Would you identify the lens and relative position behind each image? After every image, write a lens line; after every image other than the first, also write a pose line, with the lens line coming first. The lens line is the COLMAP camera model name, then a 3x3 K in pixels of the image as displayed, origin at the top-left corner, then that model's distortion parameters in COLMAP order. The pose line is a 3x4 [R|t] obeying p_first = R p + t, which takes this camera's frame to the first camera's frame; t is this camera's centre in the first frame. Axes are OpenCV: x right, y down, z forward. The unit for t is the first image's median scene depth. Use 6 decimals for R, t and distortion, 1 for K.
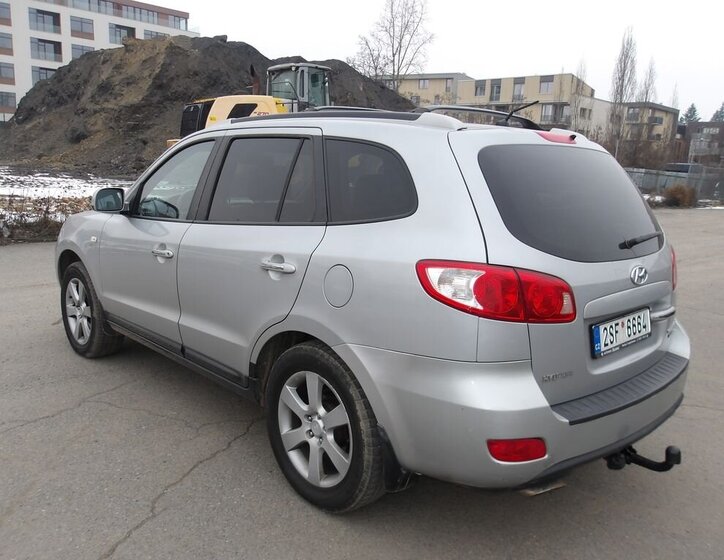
lens RADIAL K [[627.8, 0, 362.0], [0, 627.8, 280.0], [0, 0, 1]] dist [-0.004684, 0.007927]
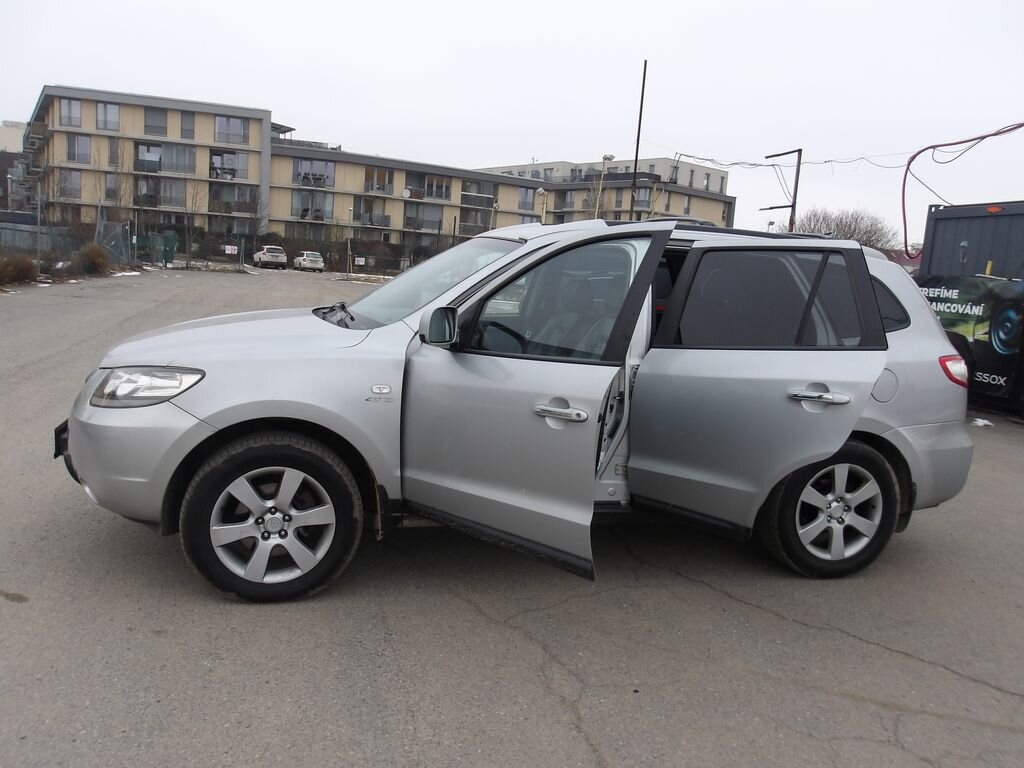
lens RADIAL K [[860.1, 0, 496.5], [0, 860.1, 384.4], [0, 0, 1]] dist [-0.003797, 0.013710]
pose [[0.491906, -0.132969, 0.860434, -0.129186], [0.115464, 0.989503, 0.086904, -0.015680], [-0.862958, 0.056600, 0.502096, 0.054479]]
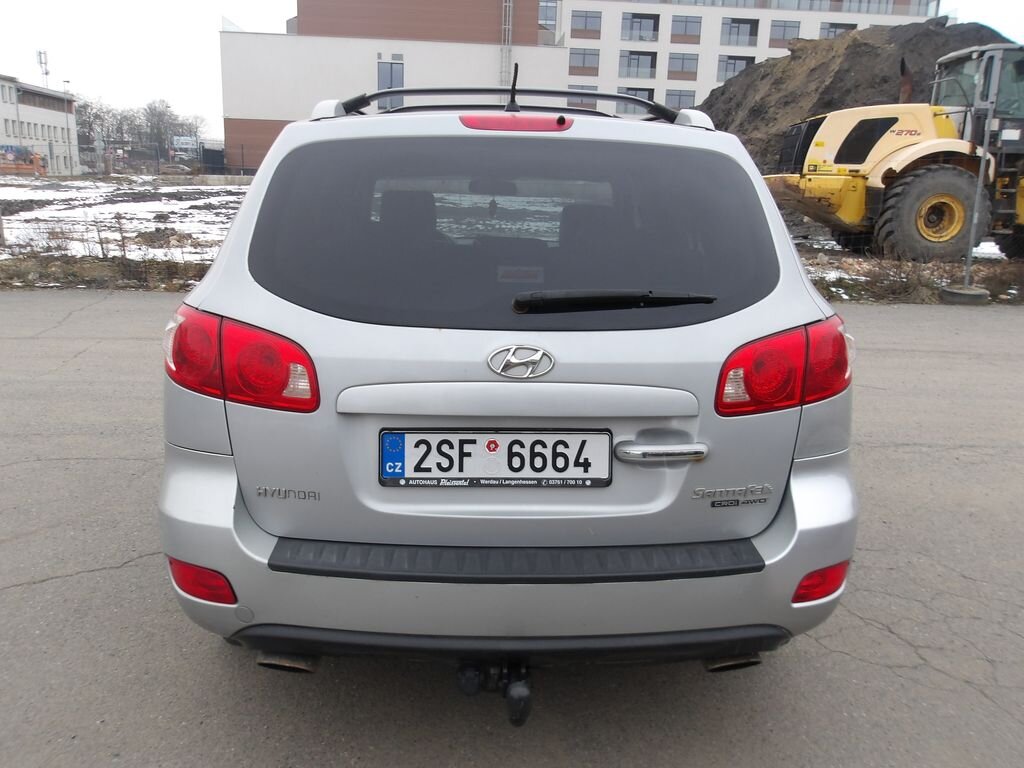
lens RADIAL K [[860.1, 0, 496.5], [0, 860.1, 384.4], [0, 0, 1]] dist [-0.003797, 0.013710]
pose [[0.754344, 0.129192, -0.643642, 0.060028], [-0.122543, 0.990923, 0.055278, -0.001799], [0.644941, 0.037175, 0.763328, 0.027209]]
